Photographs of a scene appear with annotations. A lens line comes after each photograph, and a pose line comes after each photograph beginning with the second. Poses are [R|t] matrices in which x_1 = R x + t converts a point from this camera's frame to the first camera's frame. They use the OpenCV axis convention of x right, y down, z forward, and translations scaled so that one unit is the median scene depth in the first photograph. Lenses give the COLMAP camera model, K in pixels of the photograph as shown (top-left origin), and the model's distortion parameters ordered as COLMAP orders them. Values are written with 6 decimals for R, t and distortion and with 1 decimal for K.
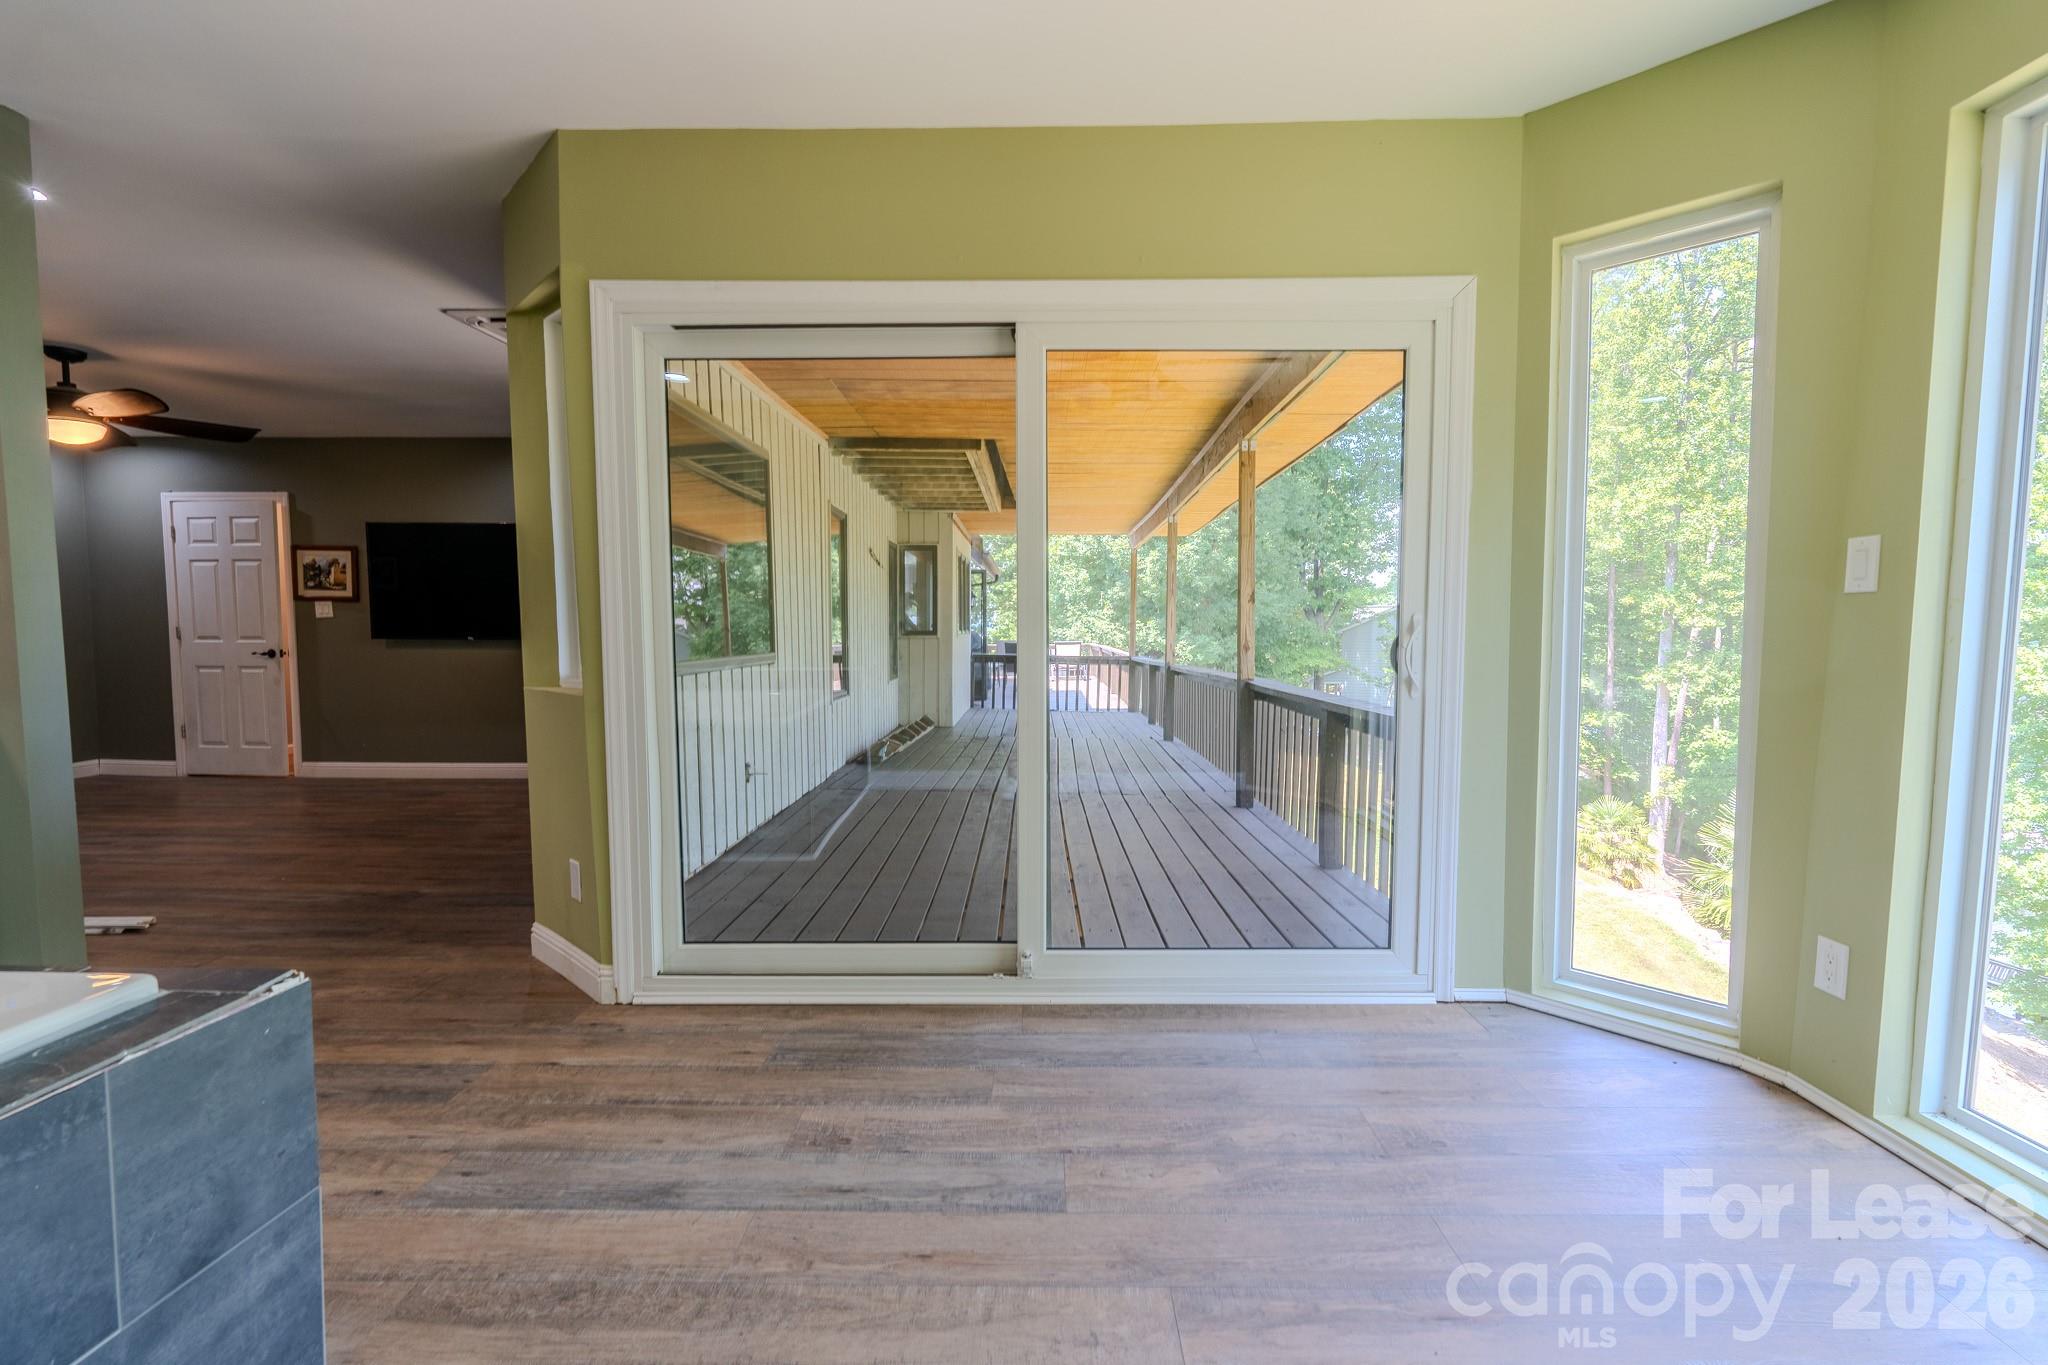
lens RADIAL K [[910.1, 0, 1034.6], [0, 910.1, 673.4], [0, 0, 1]] dist [-0.004420, 0.000228]
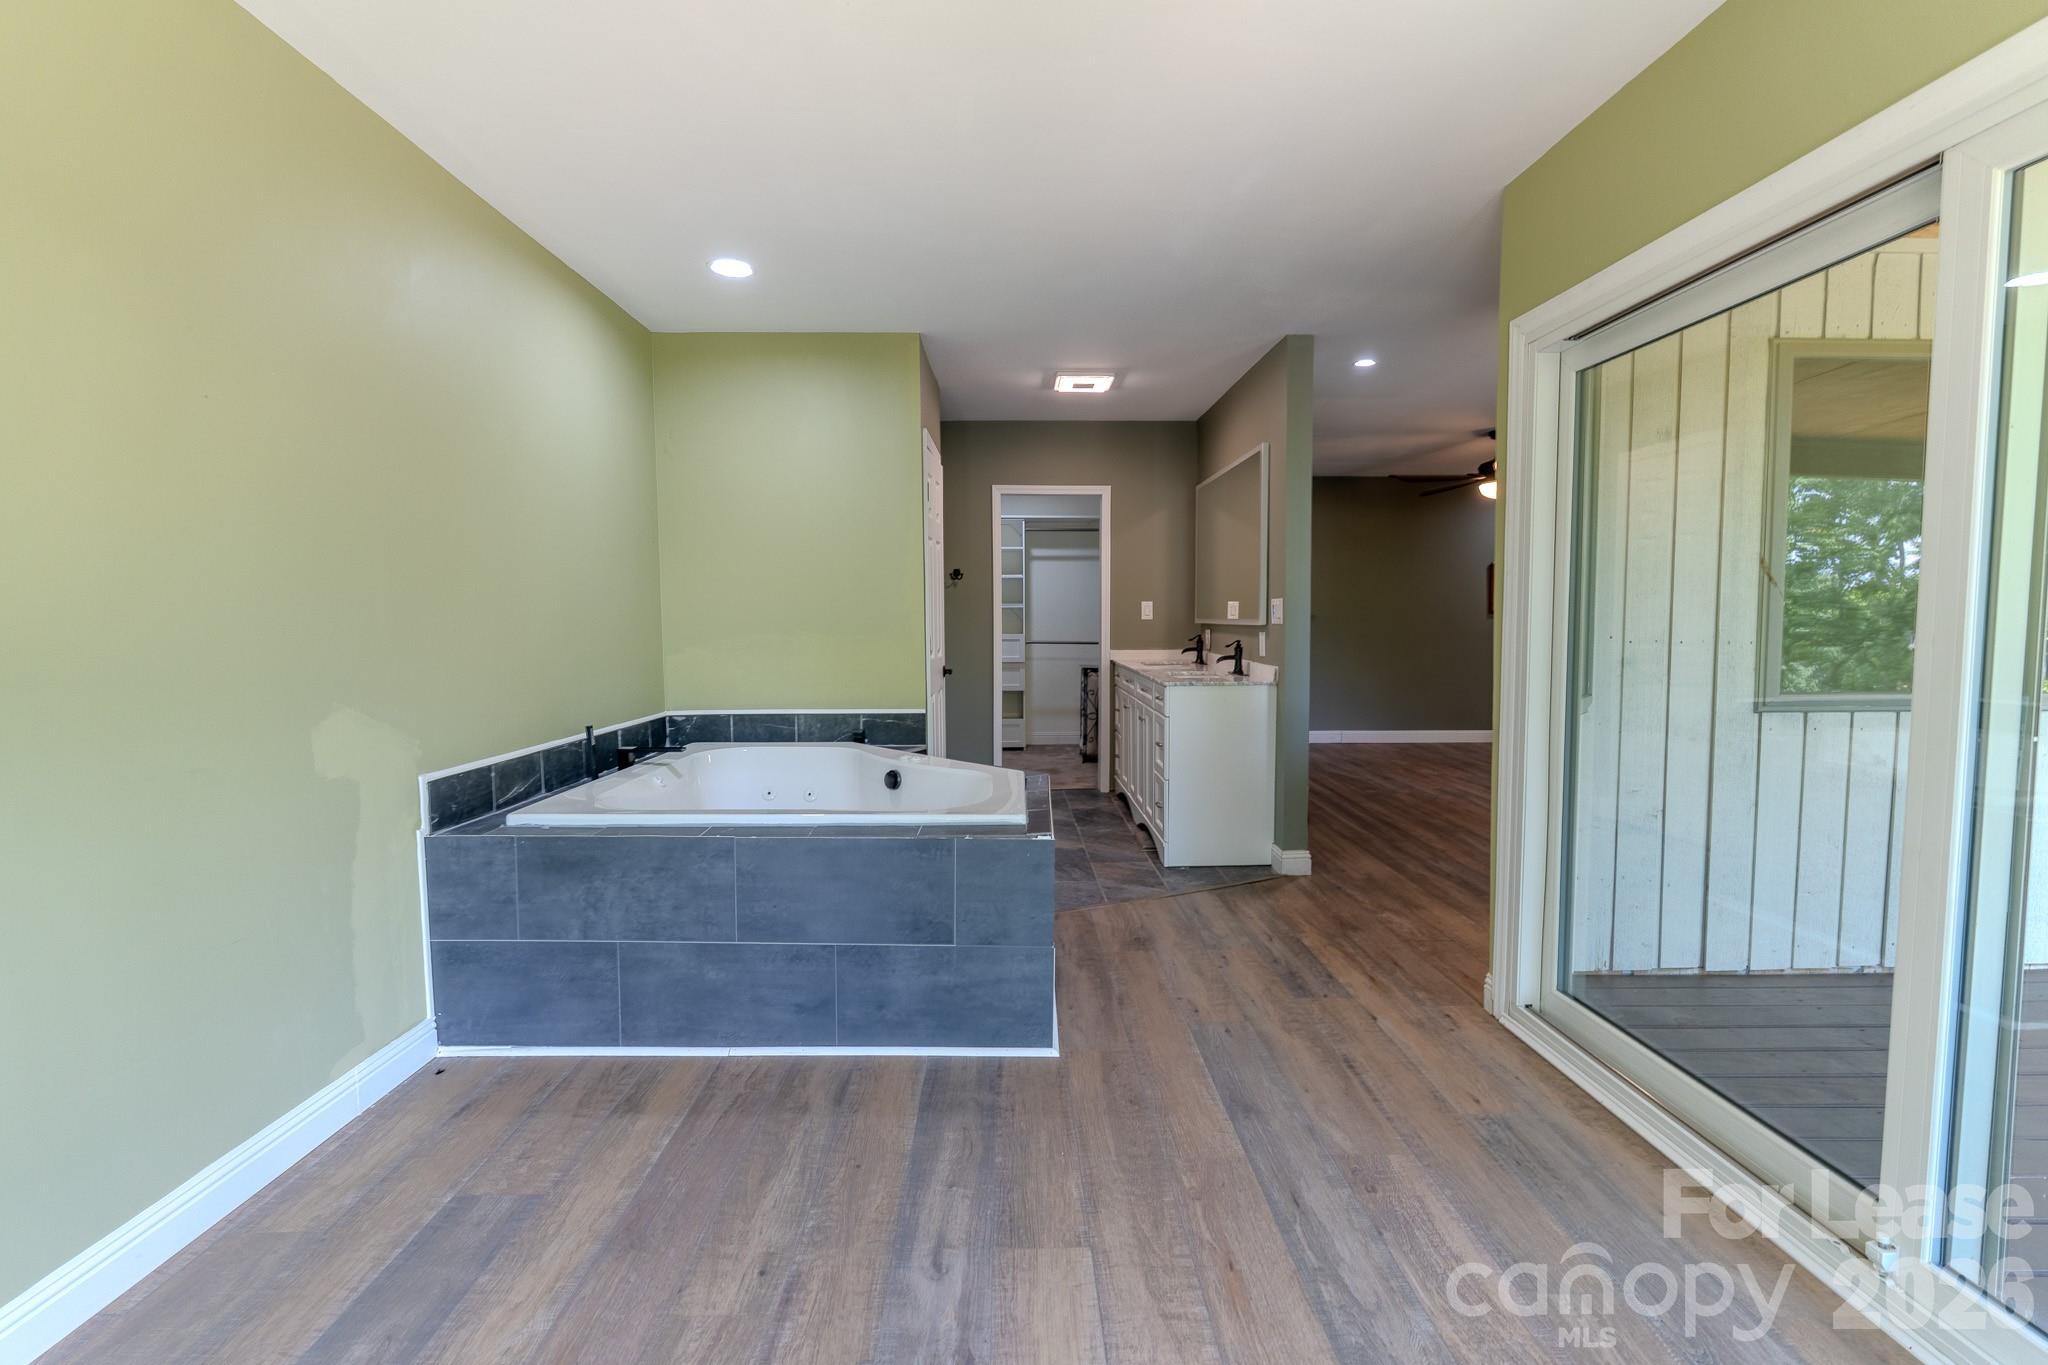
lens RADIAL K [[910.1, 0, 1026.0], [0, 910.1, 672.9], [0, 0, 1]] dist [-0.004420, 0.000228]
pose [[0.028638, 0.064527, -0.997505, 0.698966], [-0.049531, 0.996780, 0.063058, -0.085955], [0.998362, 0.047602, 0.031742, 0.540193]]
